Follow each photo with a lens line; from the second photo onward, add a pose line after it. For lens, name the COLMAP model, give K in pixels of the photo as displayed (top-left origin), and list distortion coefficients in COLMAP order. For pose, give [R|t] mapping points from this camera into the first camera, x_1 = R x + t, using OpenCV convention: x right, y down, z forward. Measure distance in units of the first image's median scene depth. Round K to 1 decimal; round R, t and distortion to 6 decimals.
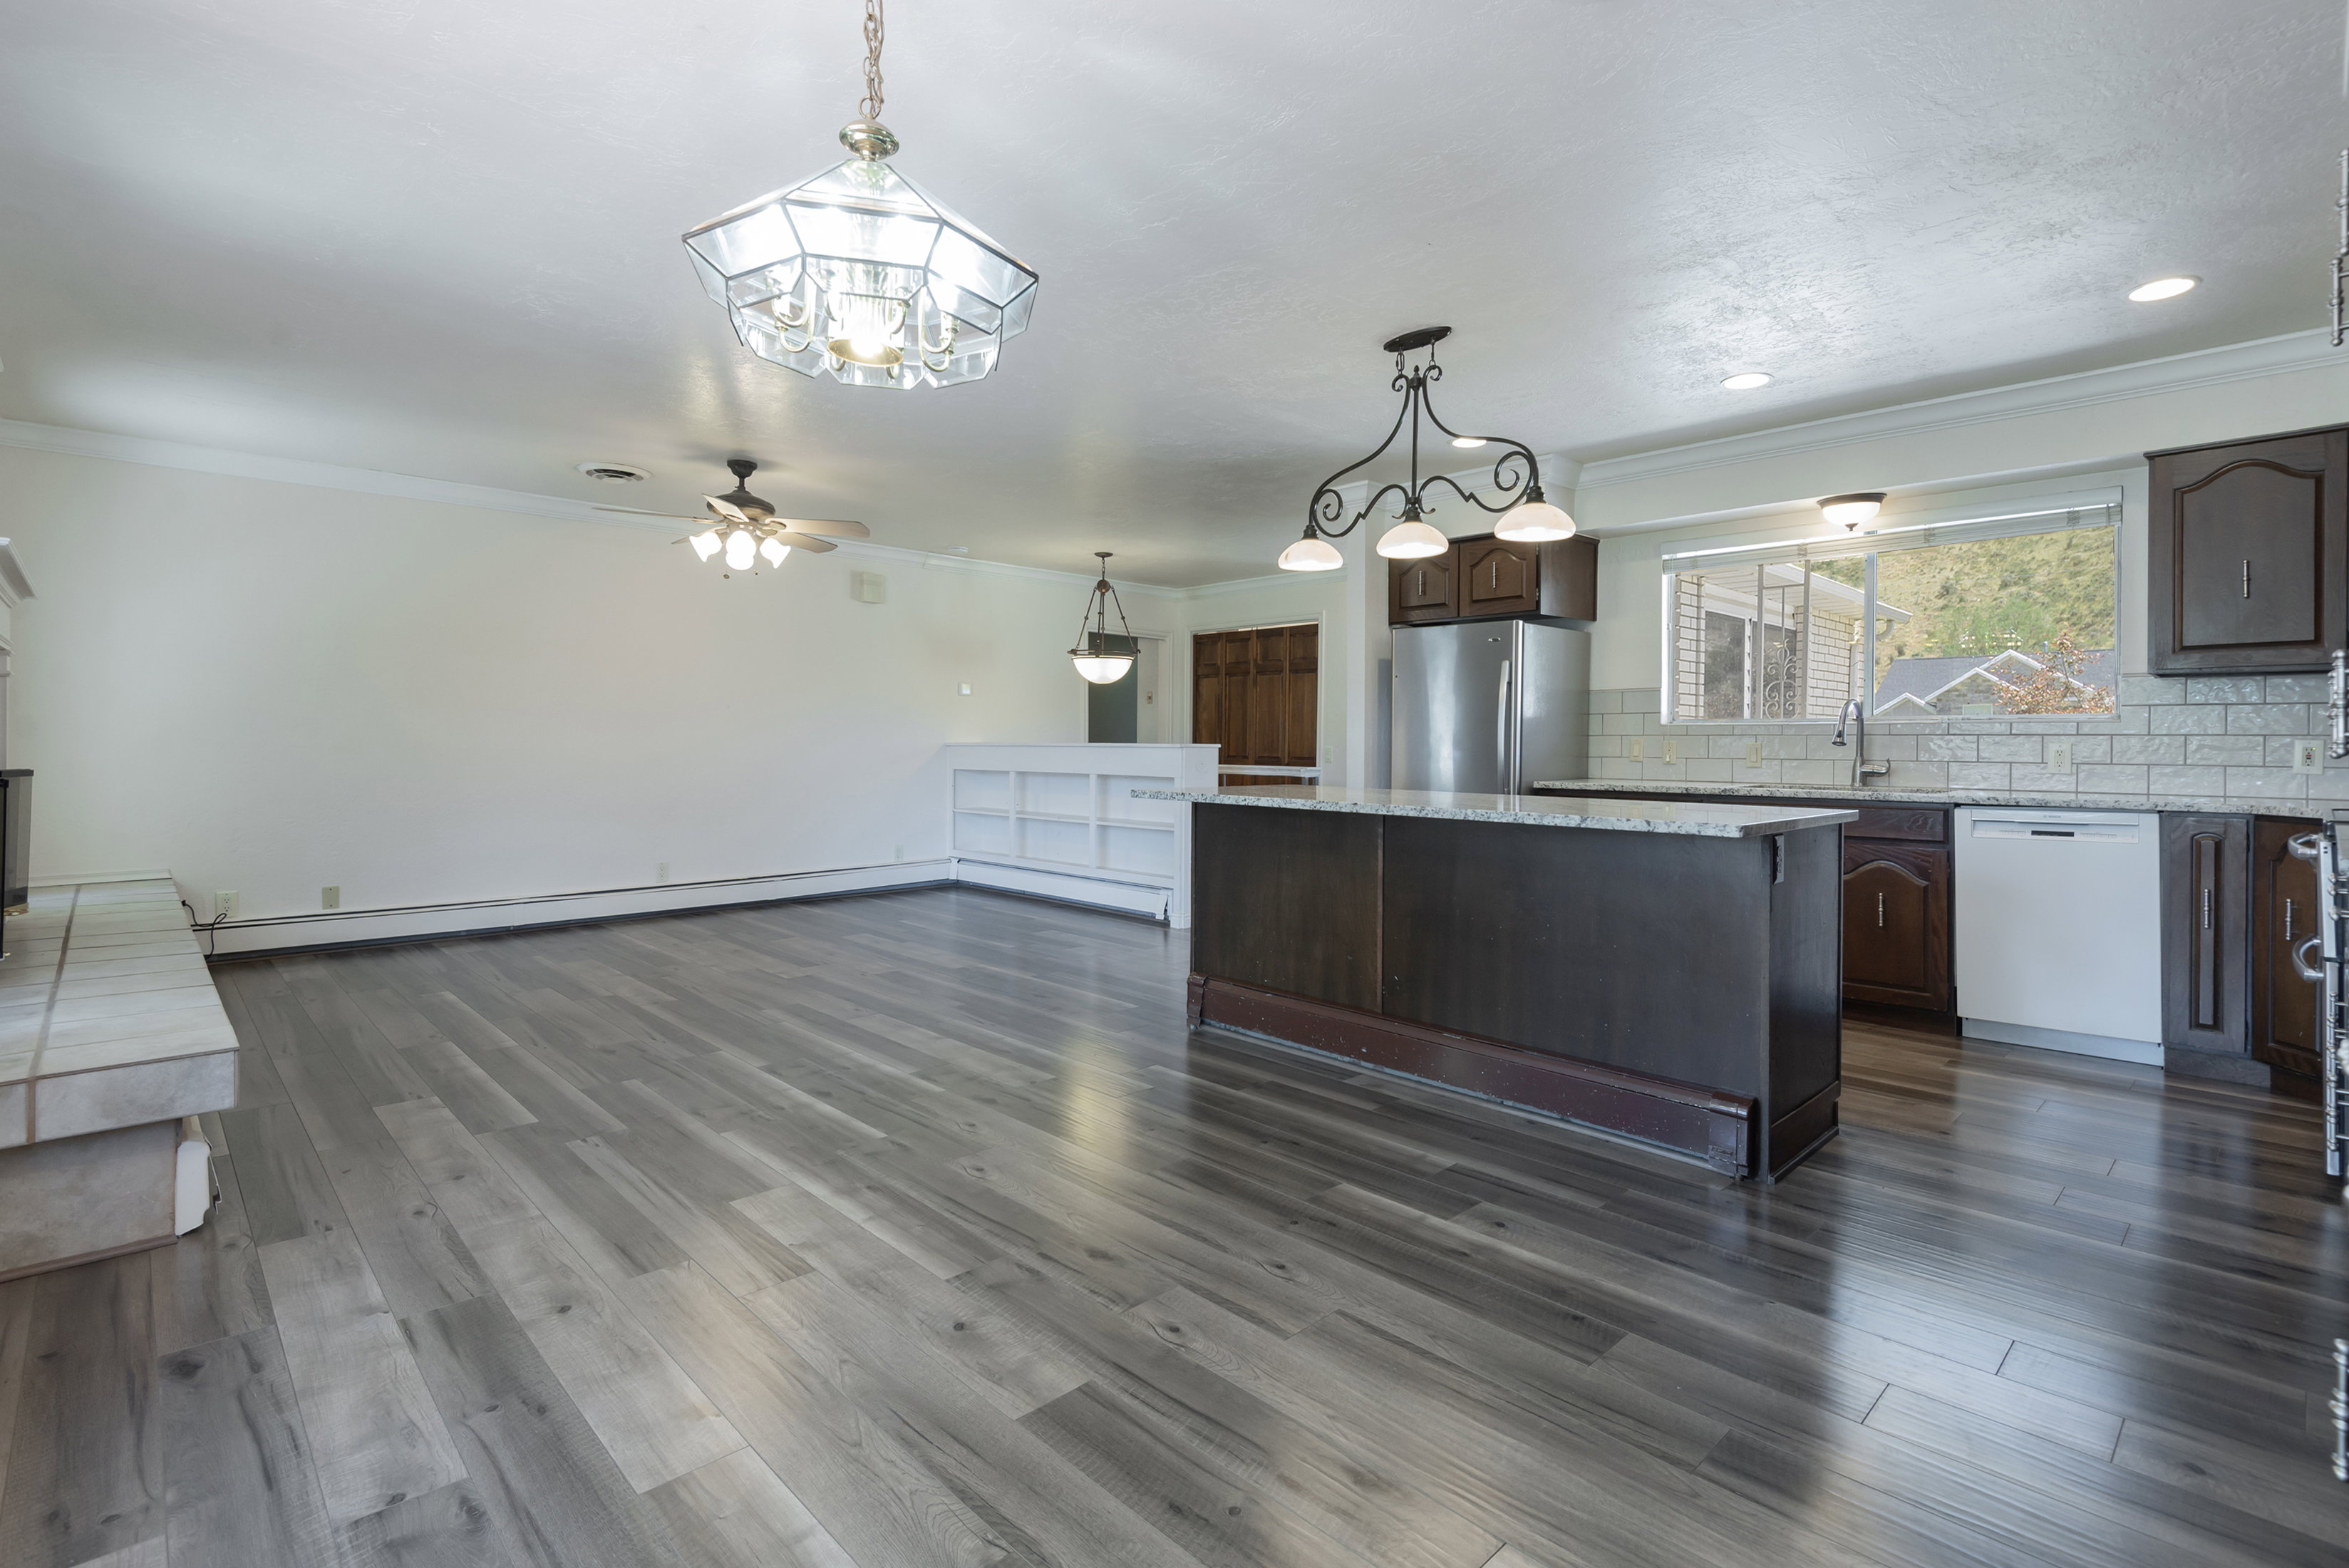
lens RADIAL K [[1129.4, 0, 1301.9], [0, 1129.4, 735.7], [0, 0, 1]] dist [0.019106, -0.001376]
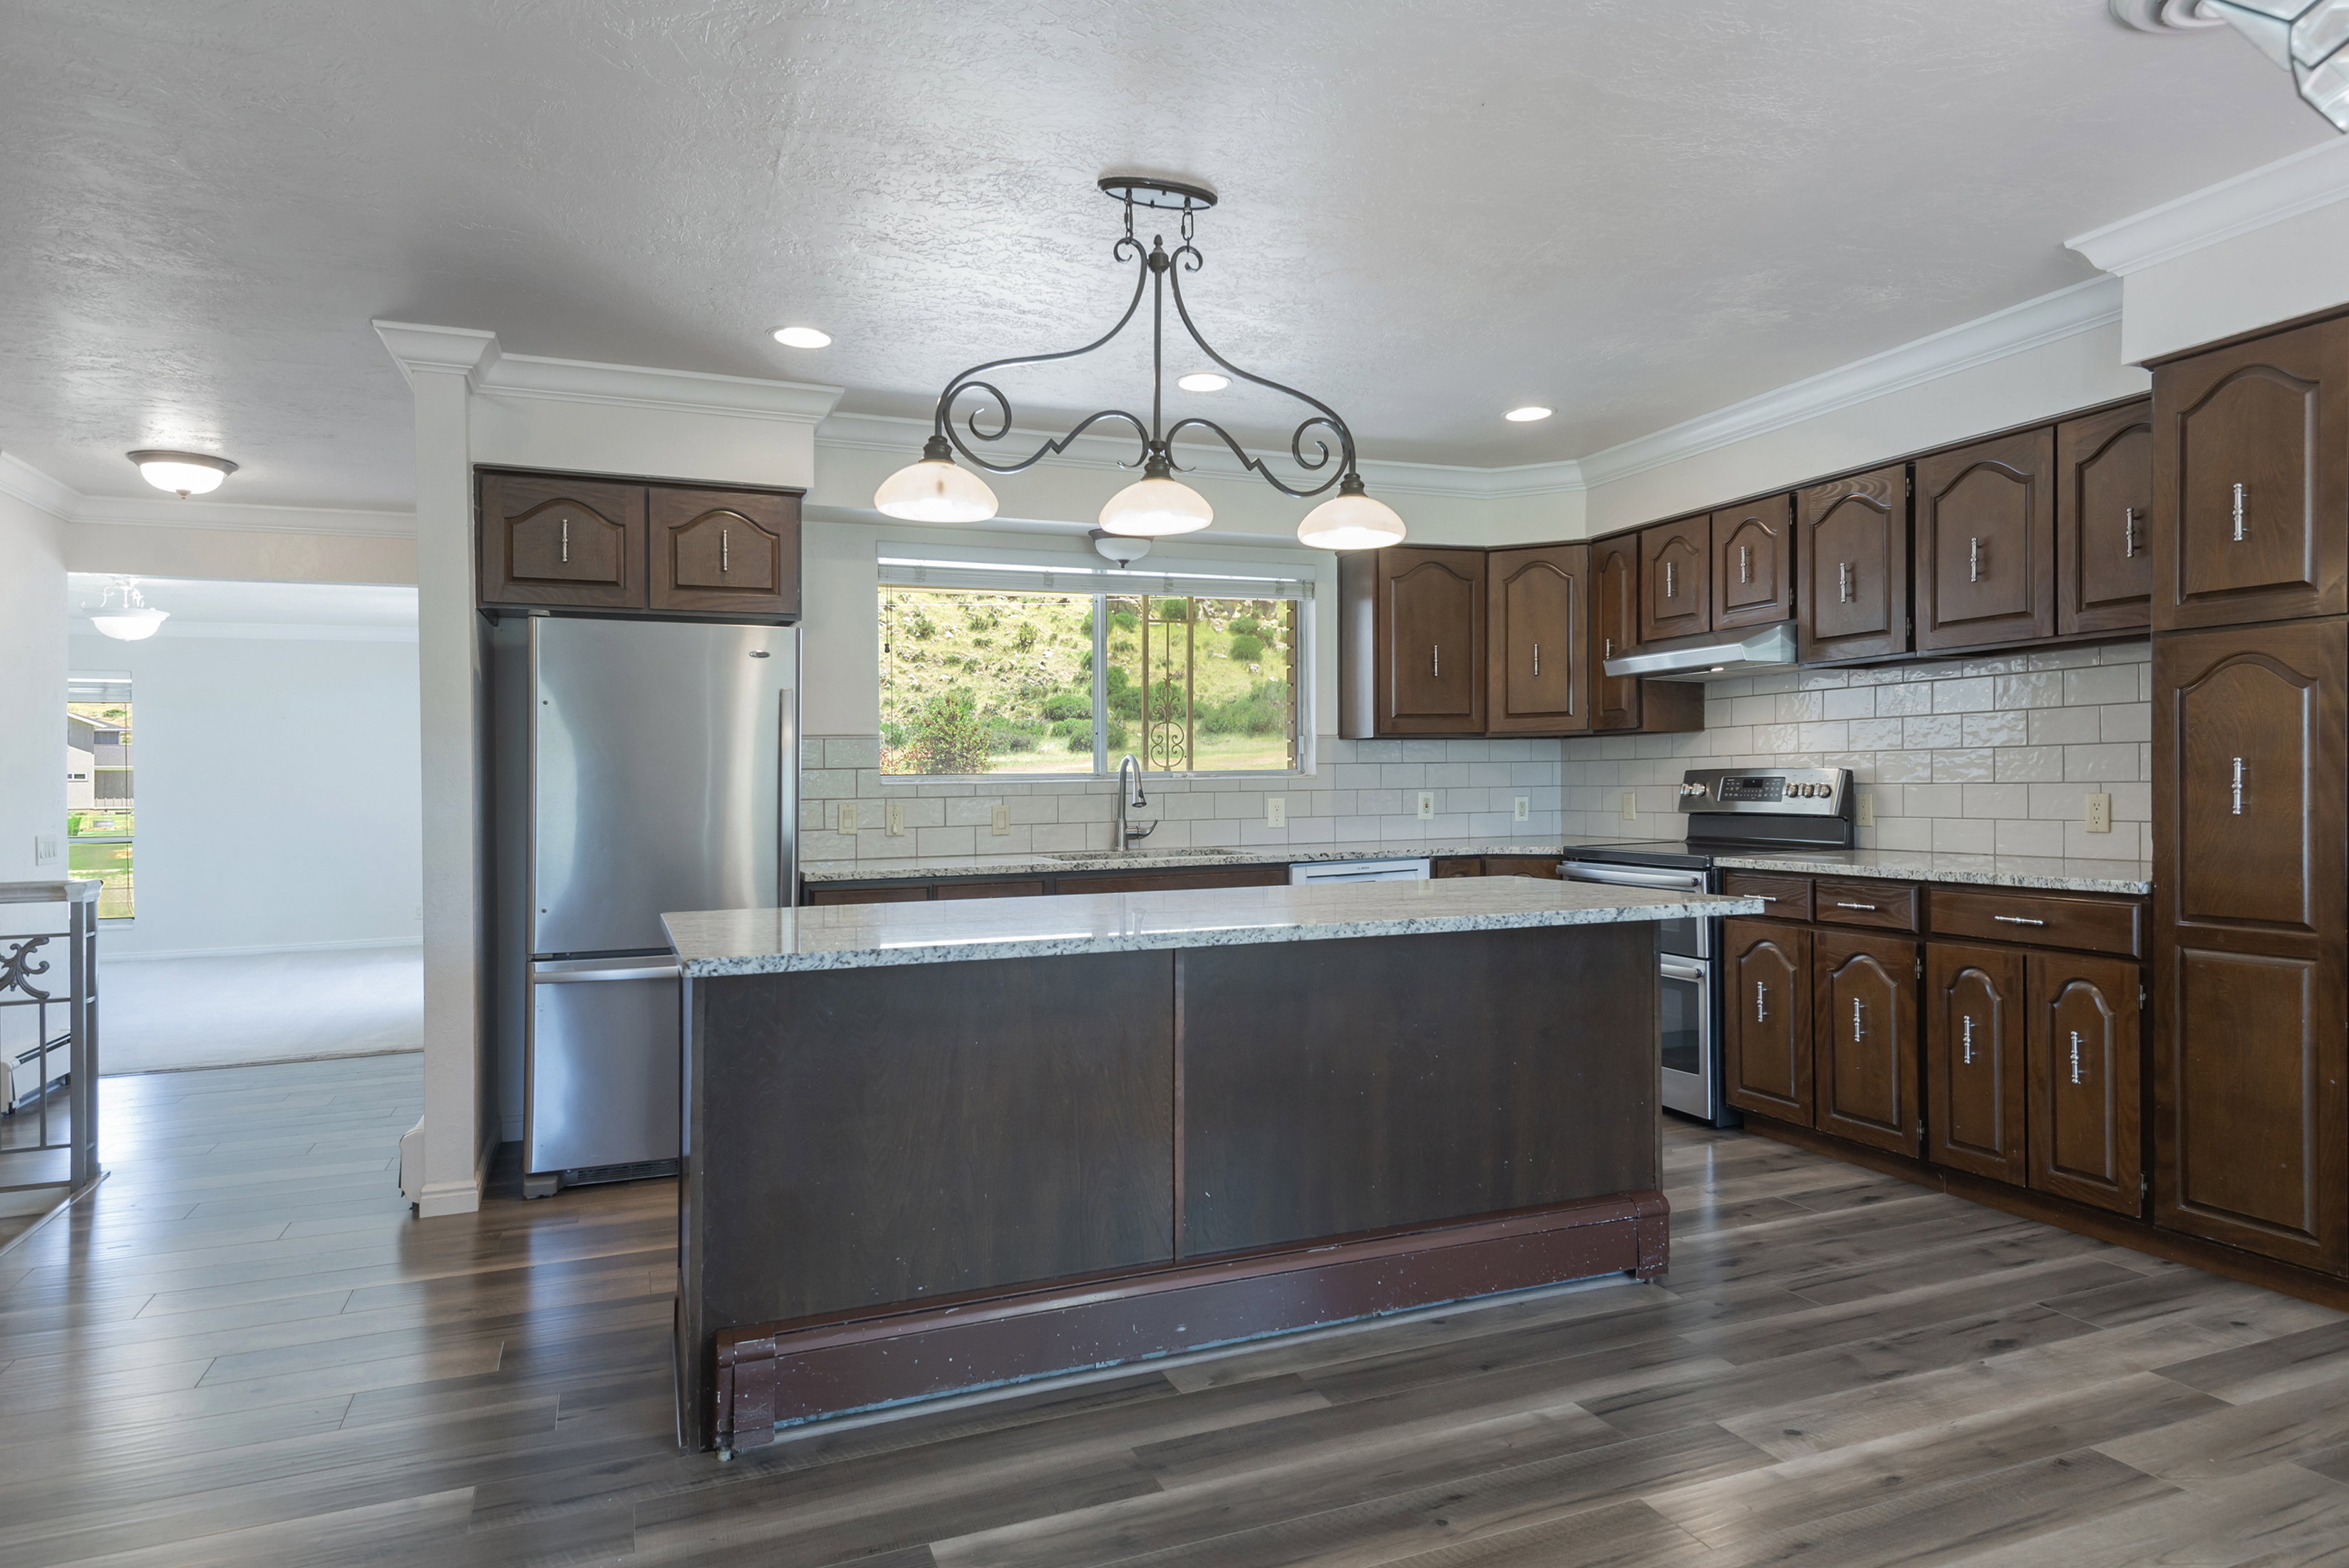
lens RADIAL K [[1316.7, 0, 1174.5], [0, 1316.7, 784.0], [0, 0, 1]] dist [0.030608, -0.003798]
pose [[0.424064, -0.014944, 0.905509, -0.651448], [0.013013, 0.999861, 0.010407, -0.027946], [-0.905539, 0.007371, 0.424199, 0.766660]]
